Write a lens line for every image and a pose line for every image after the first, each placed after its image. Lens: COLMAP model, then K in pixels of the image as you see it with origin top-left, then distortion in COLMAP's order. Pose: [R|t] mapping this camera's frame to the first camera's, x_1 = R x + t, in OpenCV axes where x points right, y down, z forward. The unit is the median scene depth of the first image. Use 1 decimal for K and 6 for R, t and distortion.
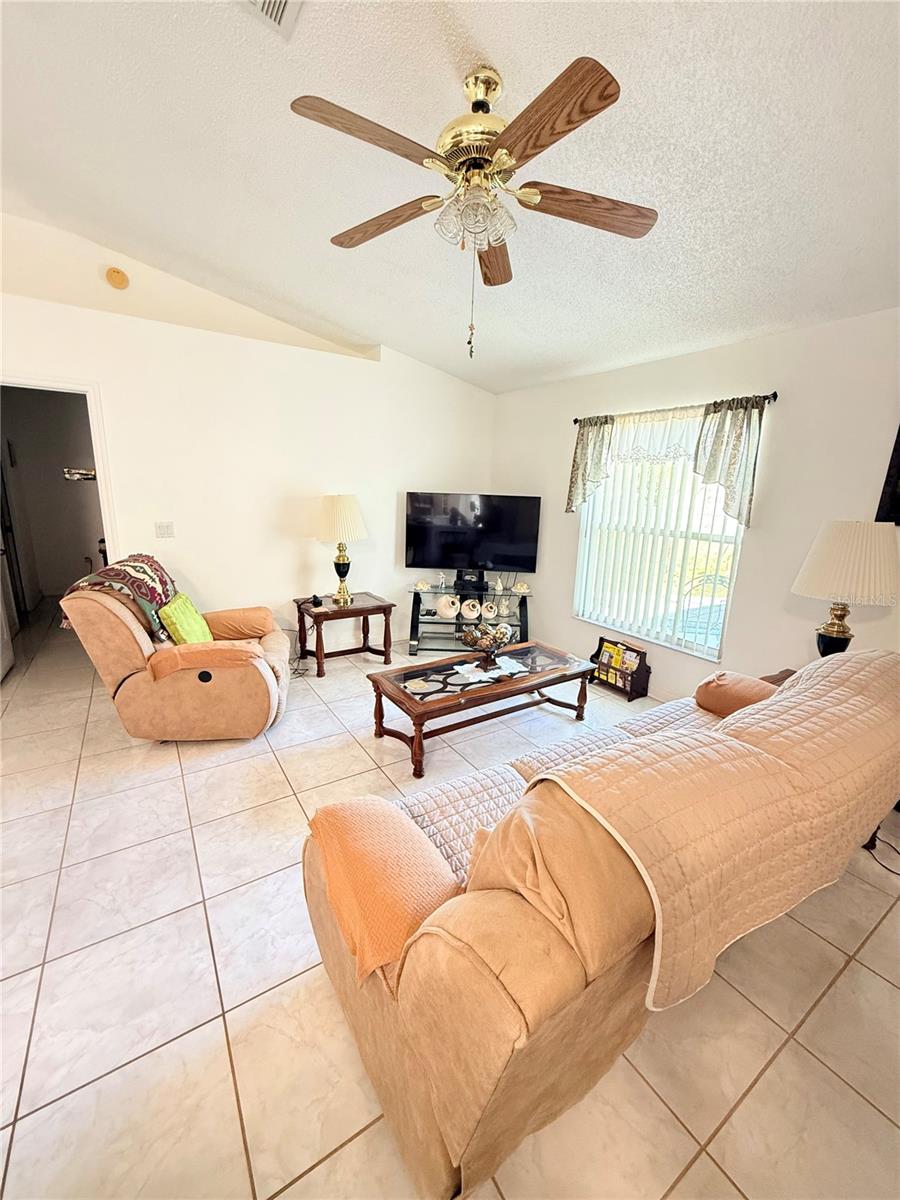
lens RADIAL K [[478.2, 0, 455.6], [0, 478.2, 598.0], [0, 0, 1]] dist [-0.001325, 0.000747]
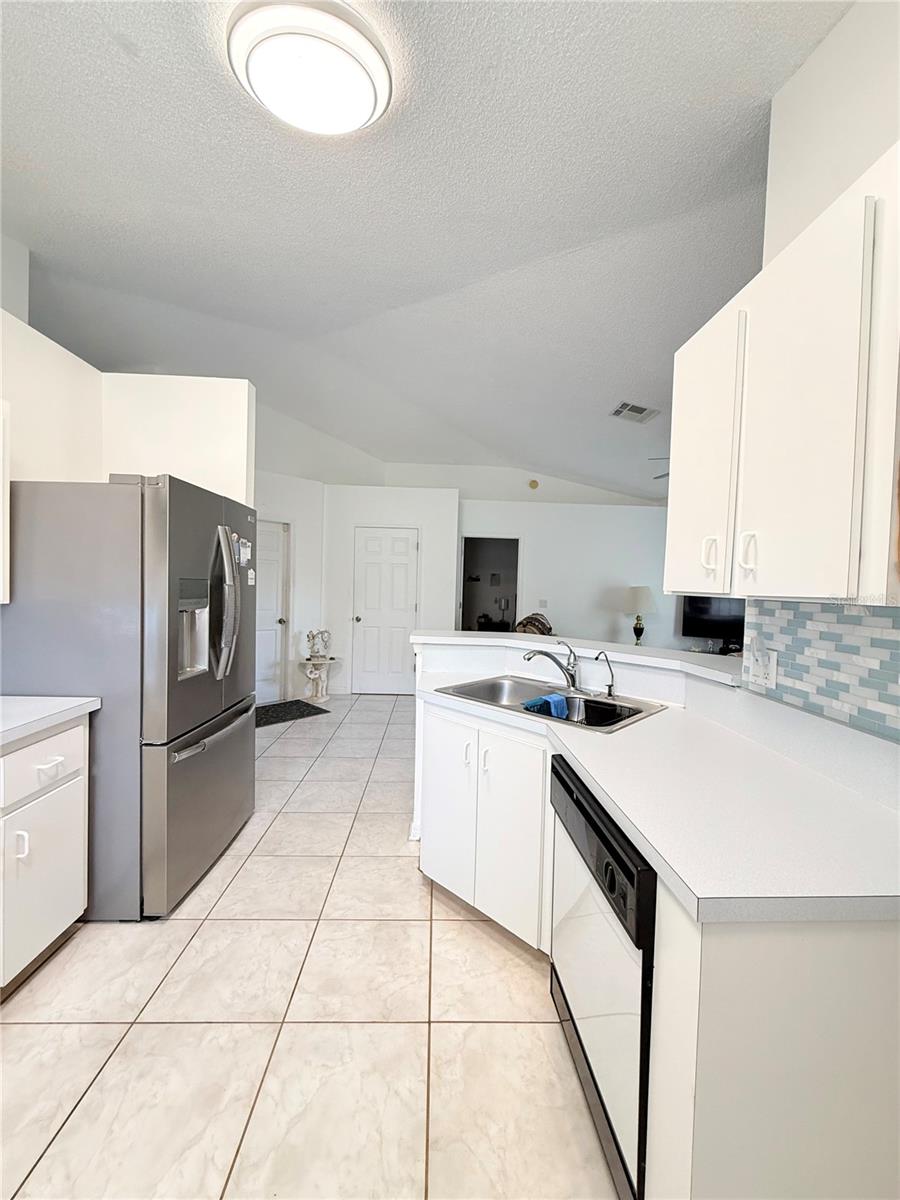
lens RADIAL K [[478.2, 0, 451.9], [0, 478.2, 596.5], [0, 0, 1]] dist [-0.001325, 0.000747]
pose [[0.851448, 0.006549, -0.524399, 0.085278], [-0.120205, 0.975739, -0.182987, 0.236856], [0.510478, 0.218839, 0.831578, -0.828553]]
